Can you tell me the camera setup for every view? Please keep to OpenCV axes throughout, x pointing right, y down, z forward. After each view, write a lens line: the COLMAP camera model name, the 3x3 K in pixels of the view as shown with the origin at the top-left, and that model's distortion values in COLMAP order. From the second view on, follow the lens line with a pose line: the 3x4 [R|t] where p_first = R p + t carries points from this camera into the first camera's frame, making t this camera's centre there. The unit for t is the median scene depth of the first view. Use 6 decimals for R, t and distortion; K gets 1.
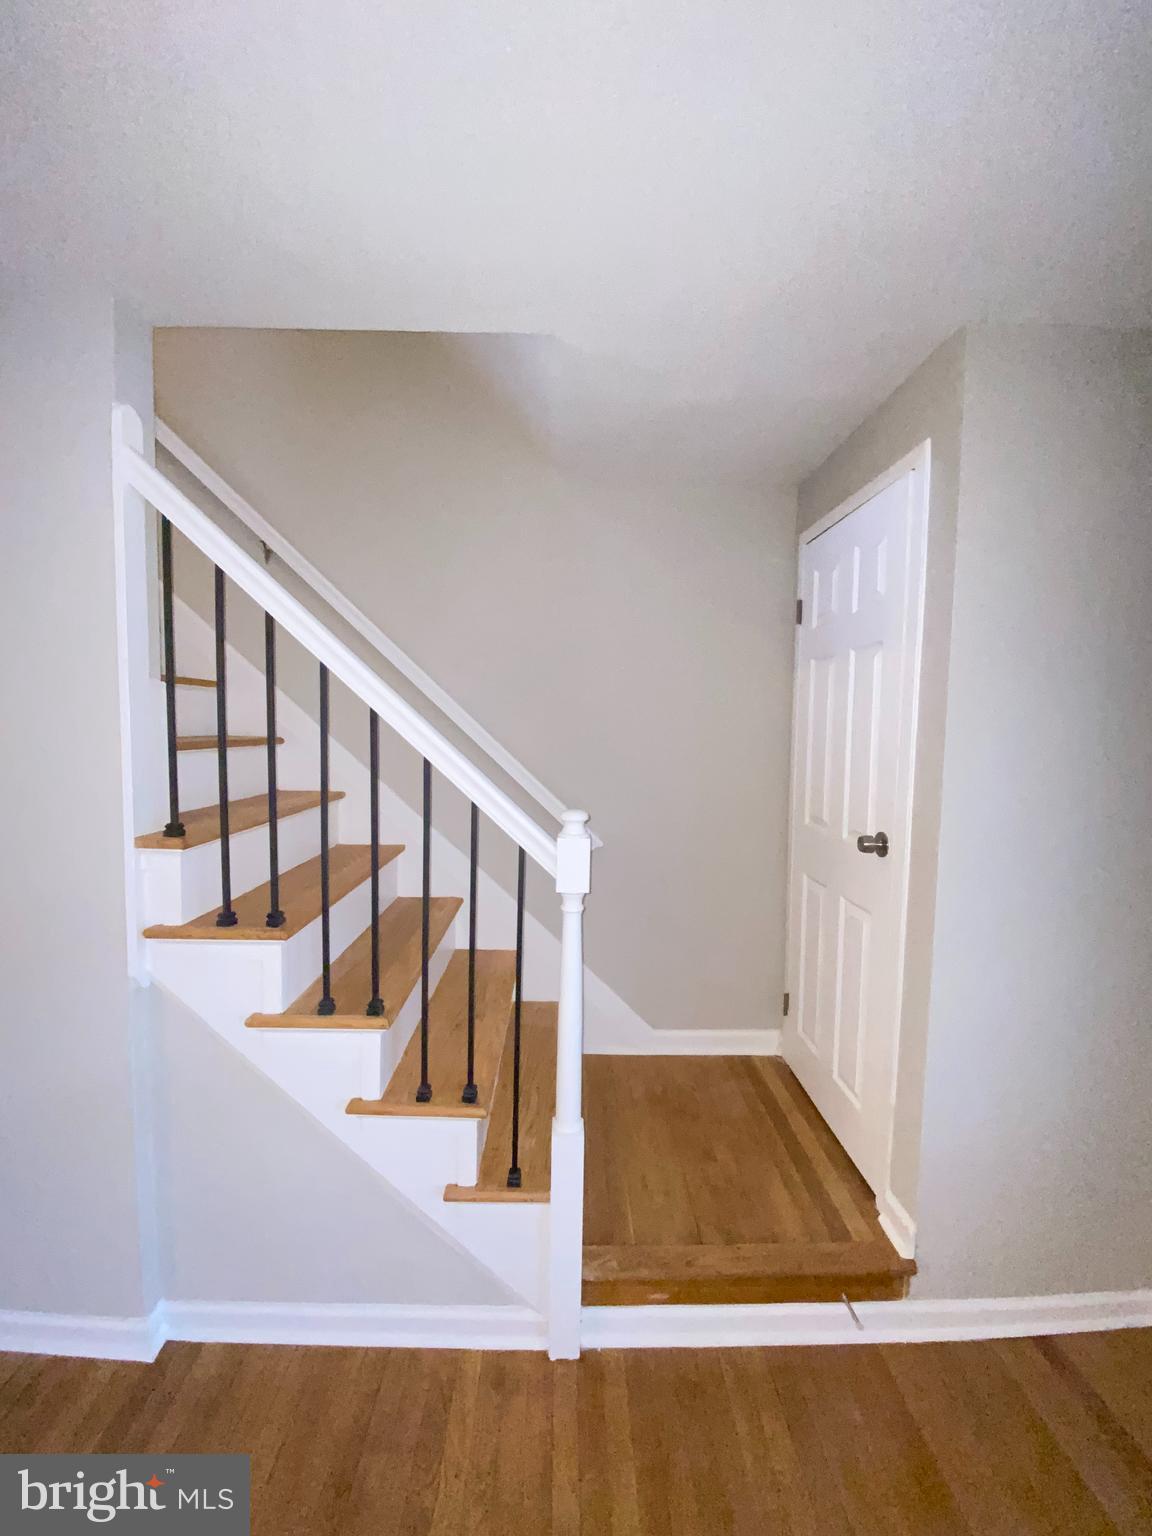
lens RADIAL K [[618.3, 0, 576.2], [0, 618.3, 759.2], [0, 0, 1]] dist [-0.015302, -0.000257]
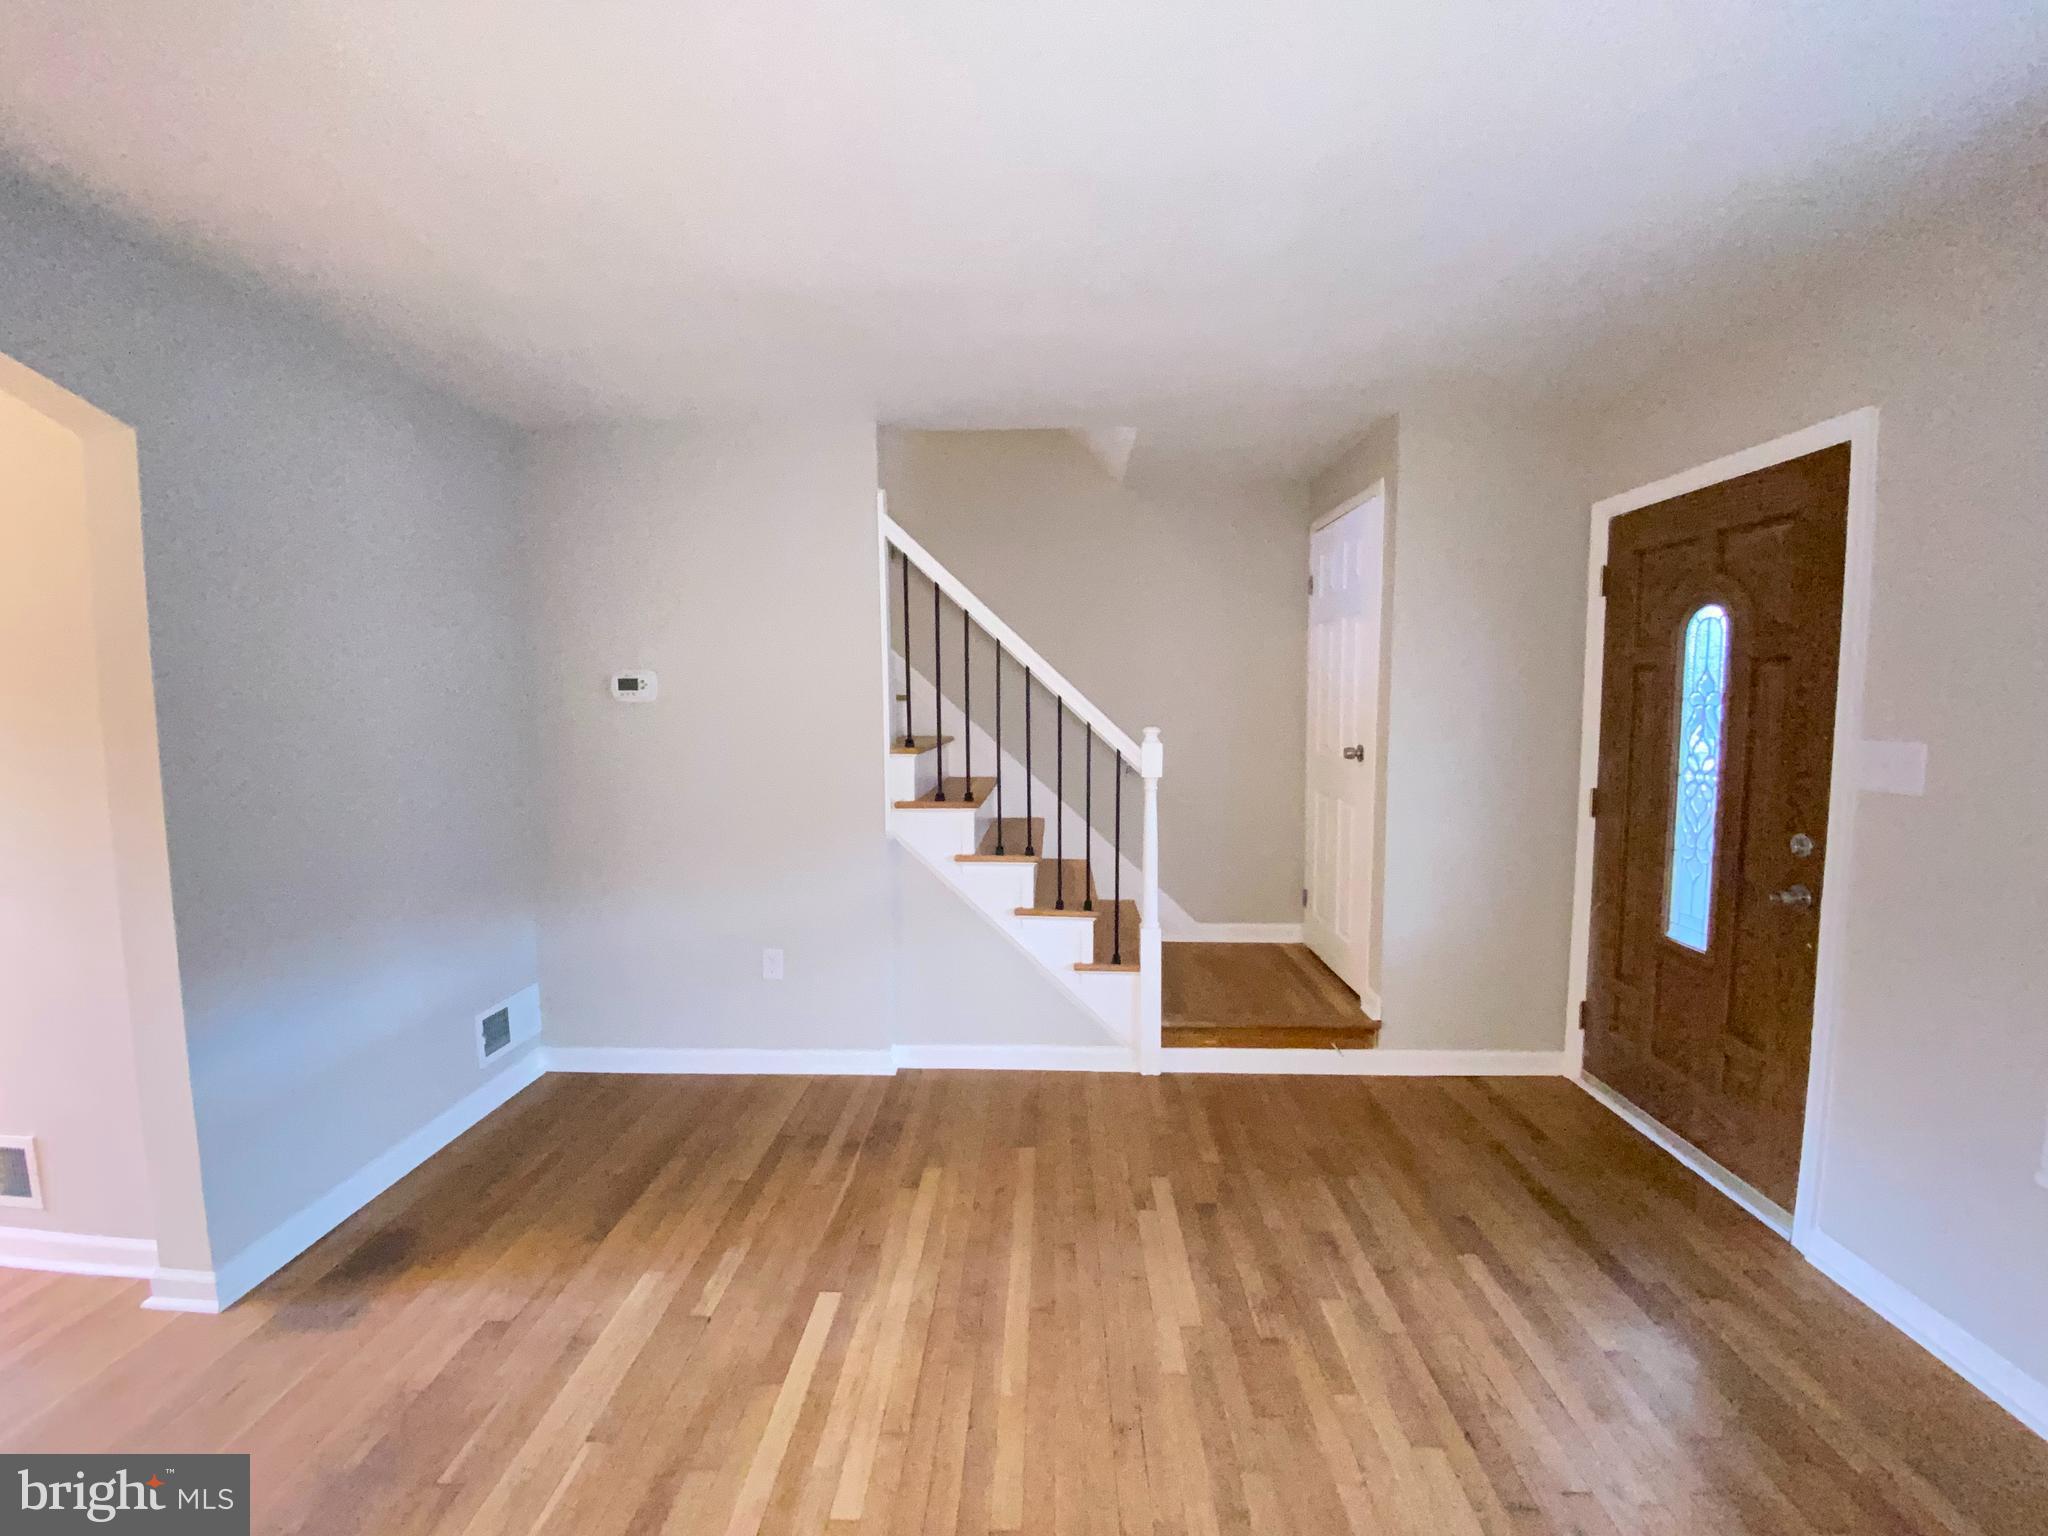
lens RADIAL K [[829.2, 0, 1020.9], [0, 829.2, 765.2], [0, 0, 1]] dist [0.035493, -0.030405]
pose [[0.998322, -0.019424, -0.054556, -0.215769], [0.020402, 0.999640, 0.017425, 0.130869], [0.054198, -0.018509, 0.998359, -1.119263]]
